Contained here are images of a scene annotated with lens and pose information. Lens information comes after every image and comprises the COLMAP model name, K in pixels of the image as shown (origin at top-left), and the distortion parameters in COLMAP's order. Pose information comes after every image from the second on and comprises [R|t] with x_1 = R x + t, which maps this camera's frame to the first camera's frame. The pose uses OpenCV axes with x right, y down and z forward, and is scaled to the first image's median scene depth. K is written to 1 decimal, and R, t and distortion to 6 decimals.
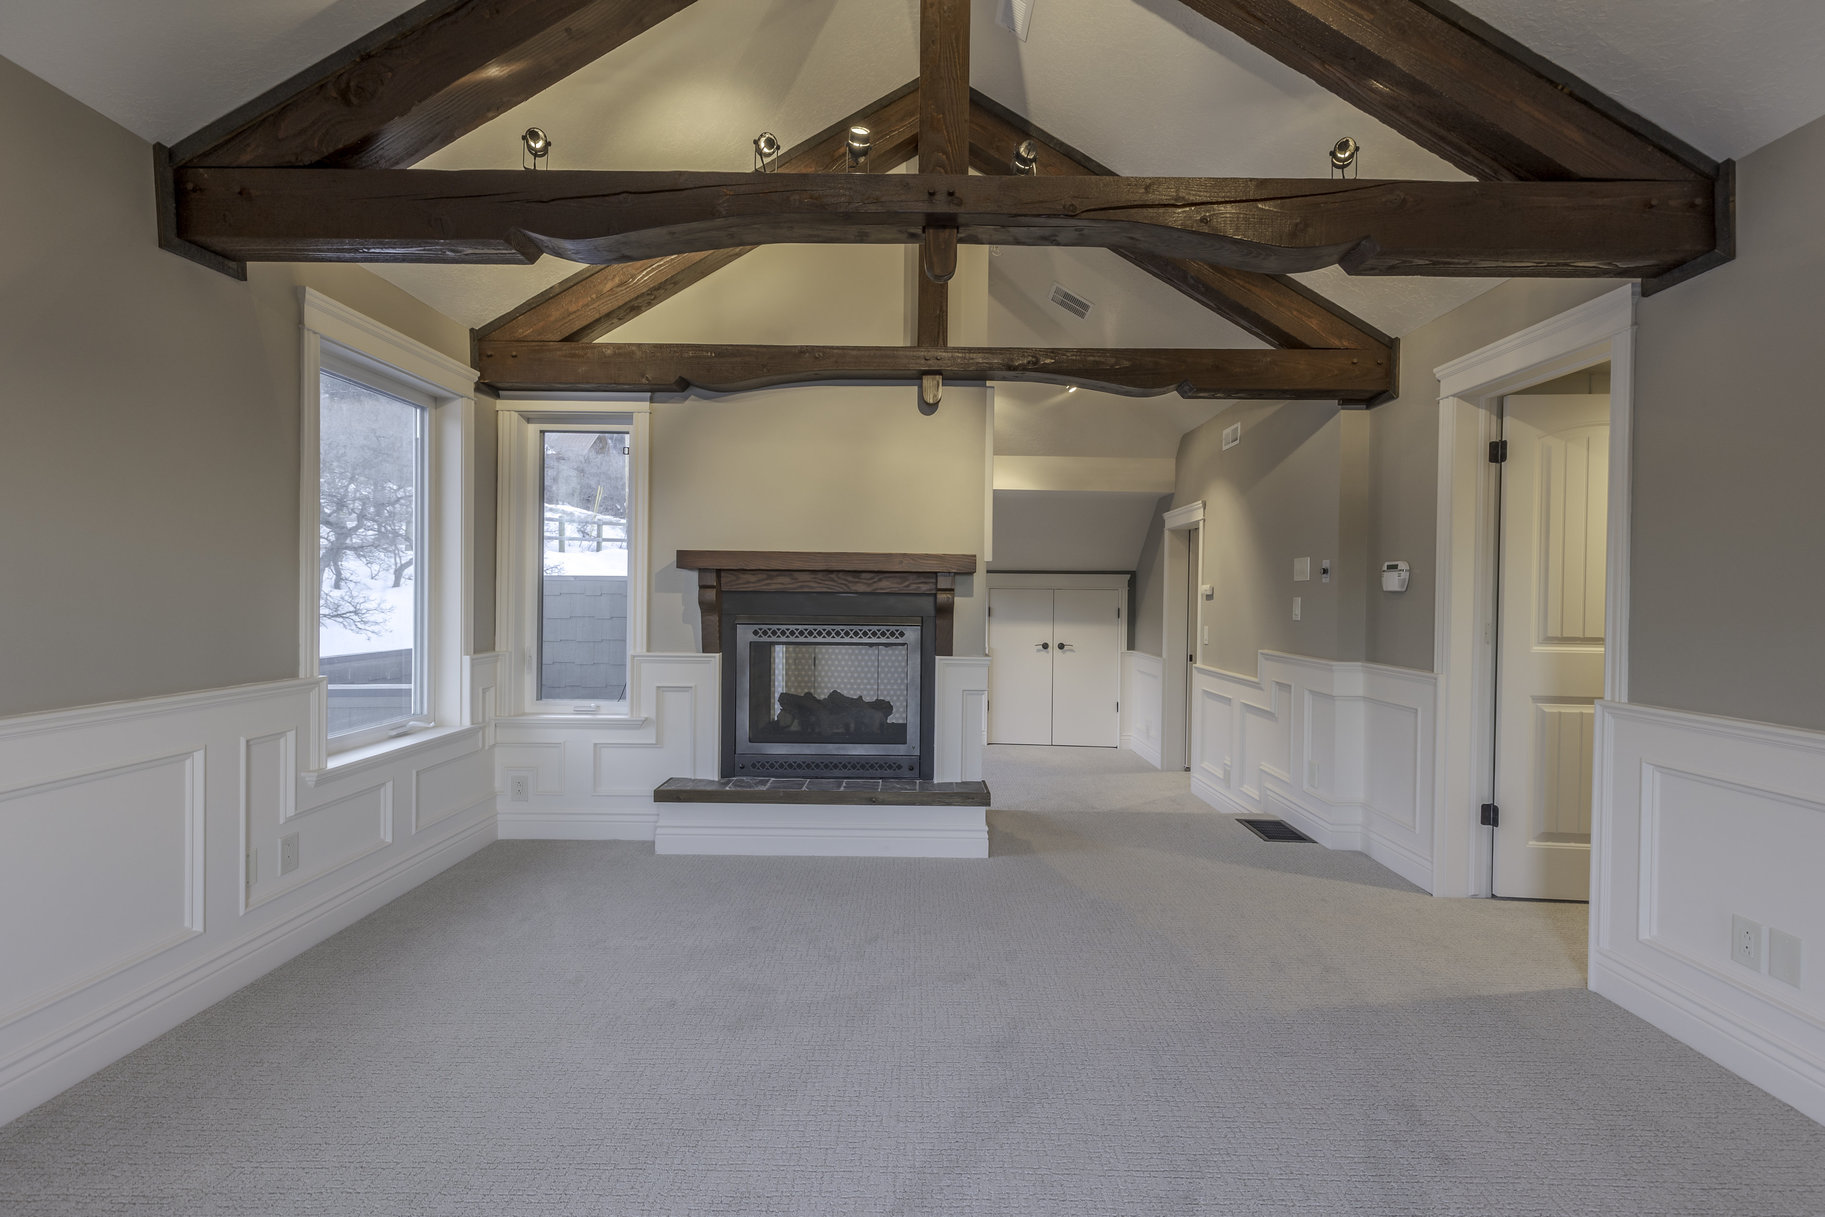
lens RADIAL K [[844.5, 0, 915.4], [0, 844.5, 603.2], [0, 0, 1]] dist [0.012784, 0.000046]
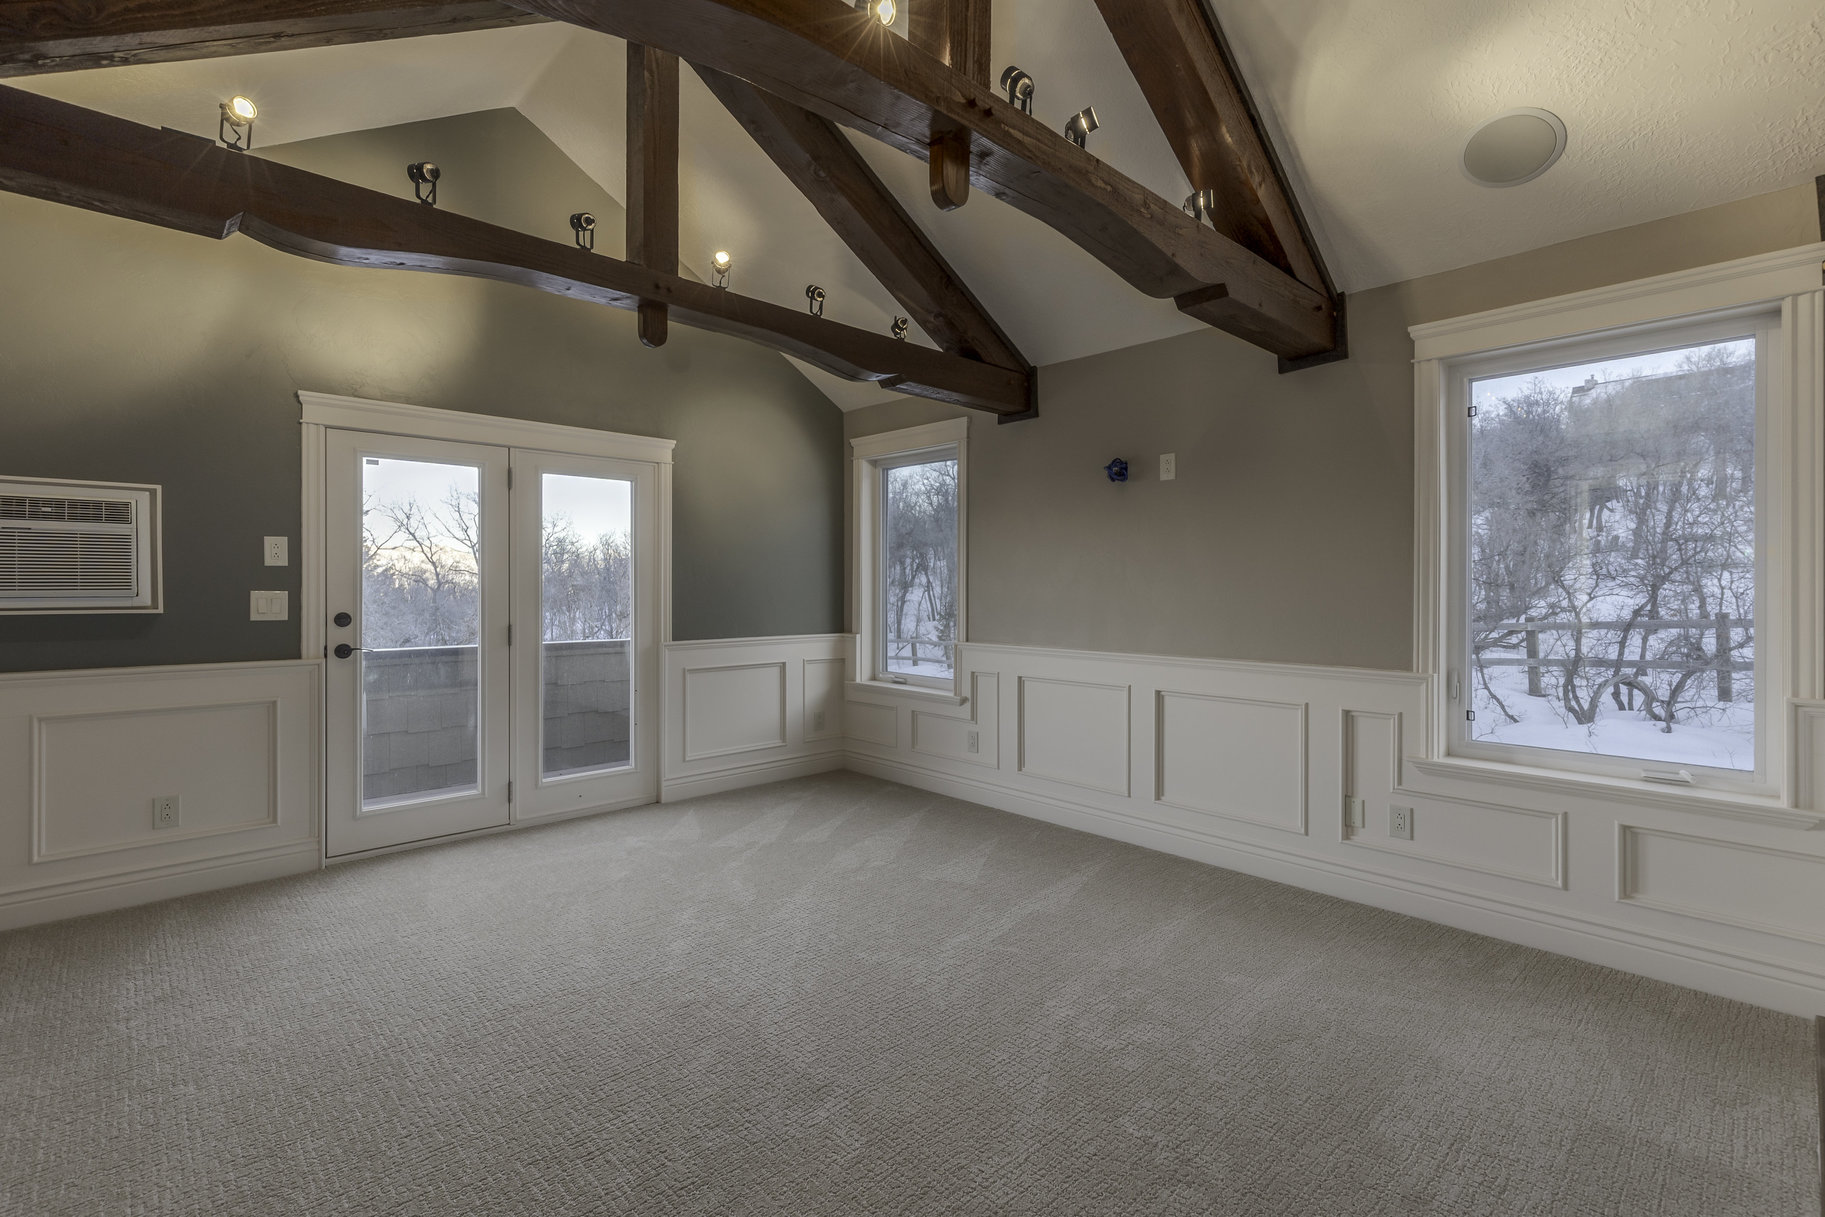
lens RADIAL K [[844.5, 0, 913.4], [0, 844.5, 596.5], [0, 0, 1]] dist [0.012784, 0.000046]
pose [[0.730475, -0.018507, 0.682689, -0.601436], [0.017840, 0.999809, 0.008016, -0.003281], [-0.682706, 0.006323, 0.730665, -0.237289]]
